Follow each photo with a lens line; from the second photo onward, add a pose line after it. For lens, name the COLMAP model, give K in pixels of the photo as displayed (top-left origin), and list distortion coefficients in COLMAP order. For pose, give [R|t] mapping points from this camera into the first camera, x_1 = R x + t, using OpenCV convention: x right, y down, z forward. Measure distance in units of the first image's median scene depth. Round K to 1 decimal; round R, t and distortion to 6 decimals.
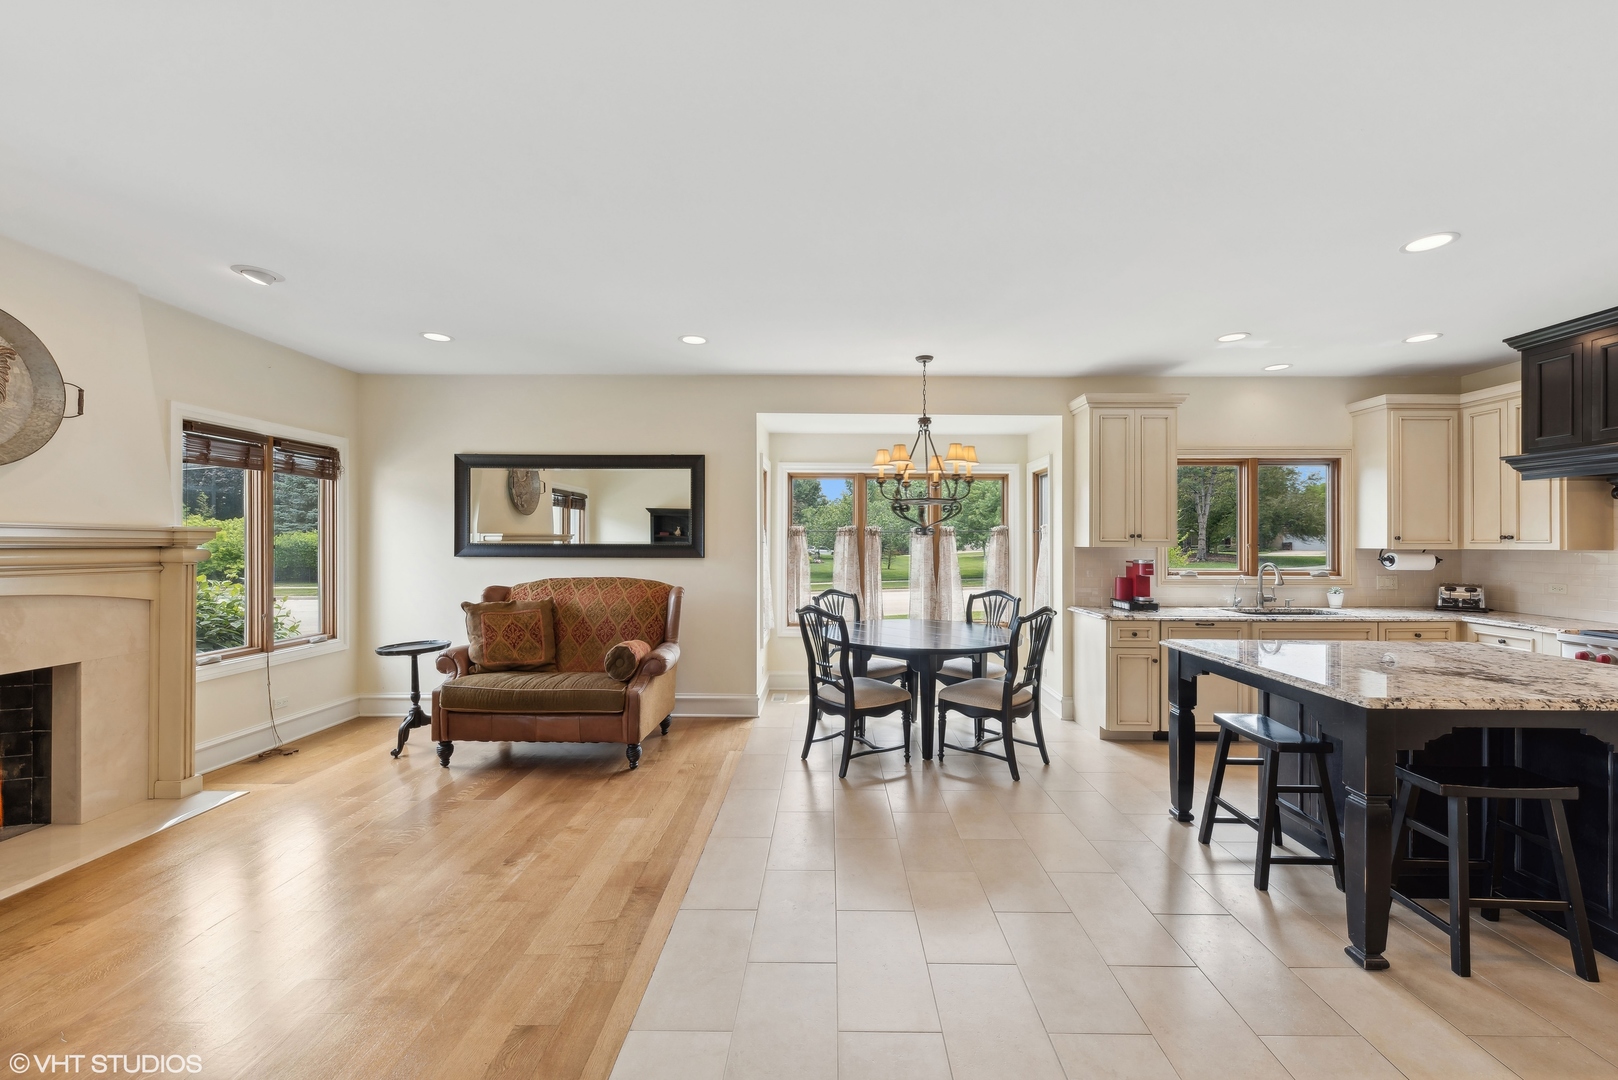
lens RADIAL K [[628.9, 0, 809.0], [0, 628.9, 540.0], [0, 0, 1]] dist [-0.000124, -0.000022]
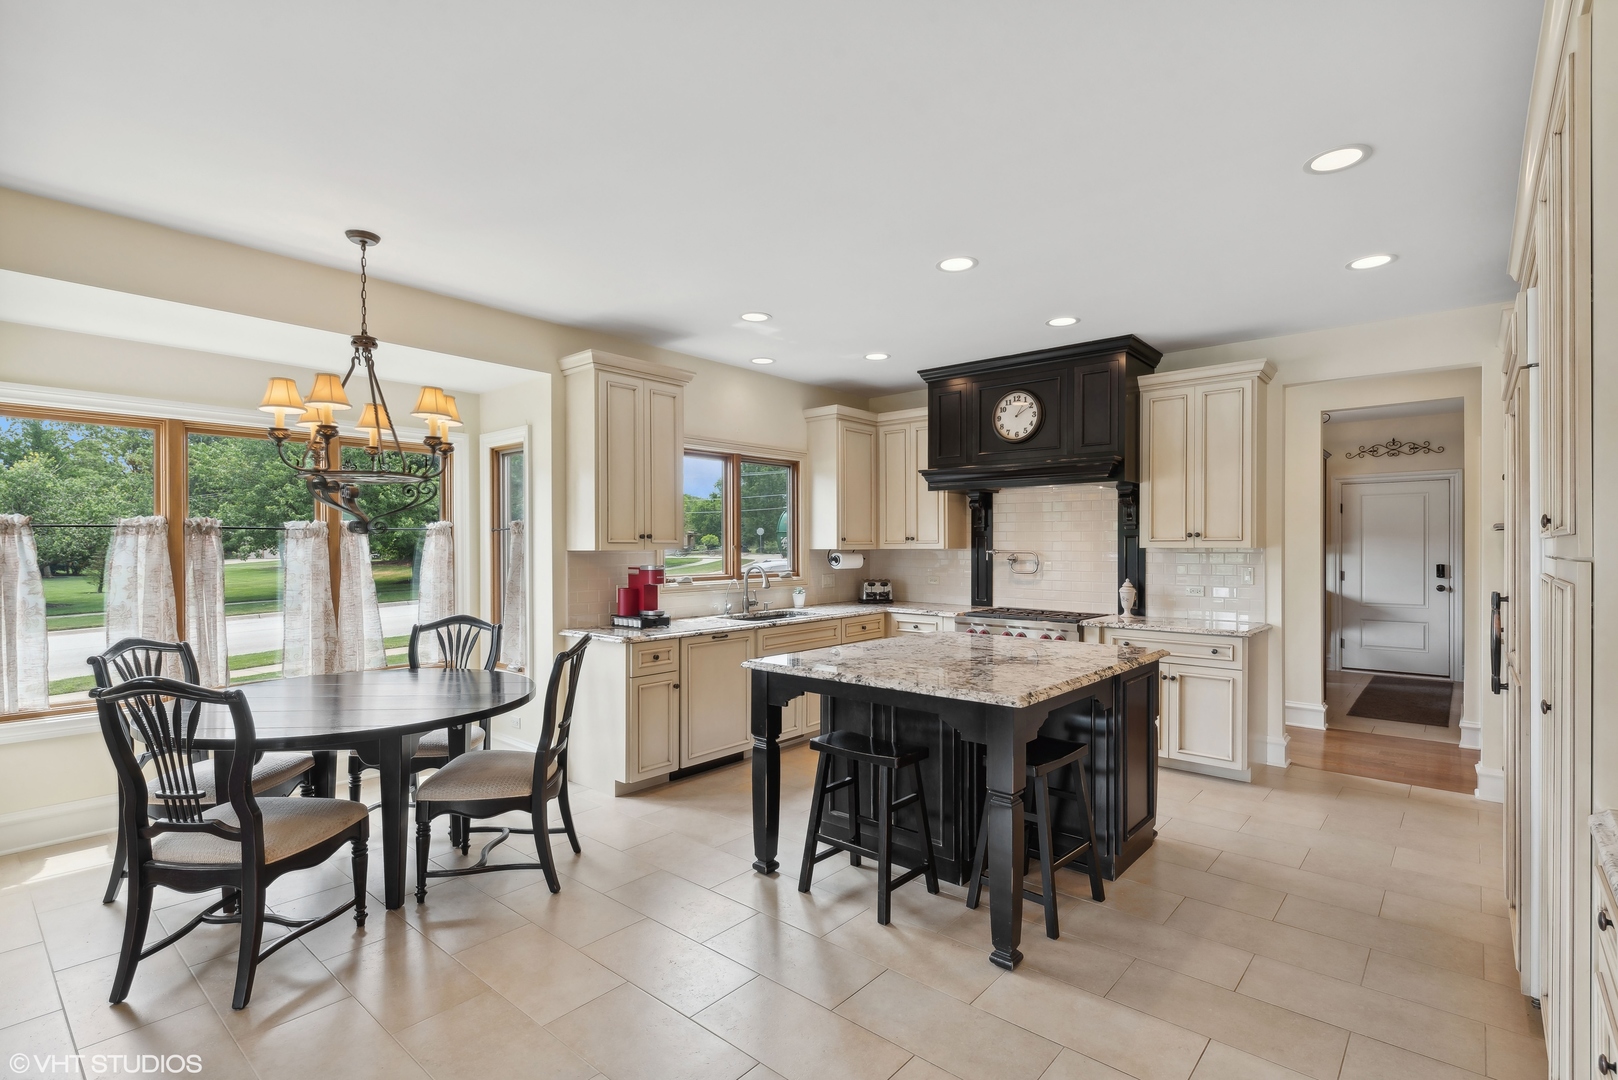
lens RADIAL K [[766.3, 0, 809.0], [0, 766.3, 540.0], [0, 0, 1]] dist [0.009889, 0.000178]
pose [[0.638951, -0.000088, 0.769248, -0.111194], [0.003291, 0.999991, -0.002619, 0.001690], [-0.769241, 0.004205, 0.638945, 0.204772]]
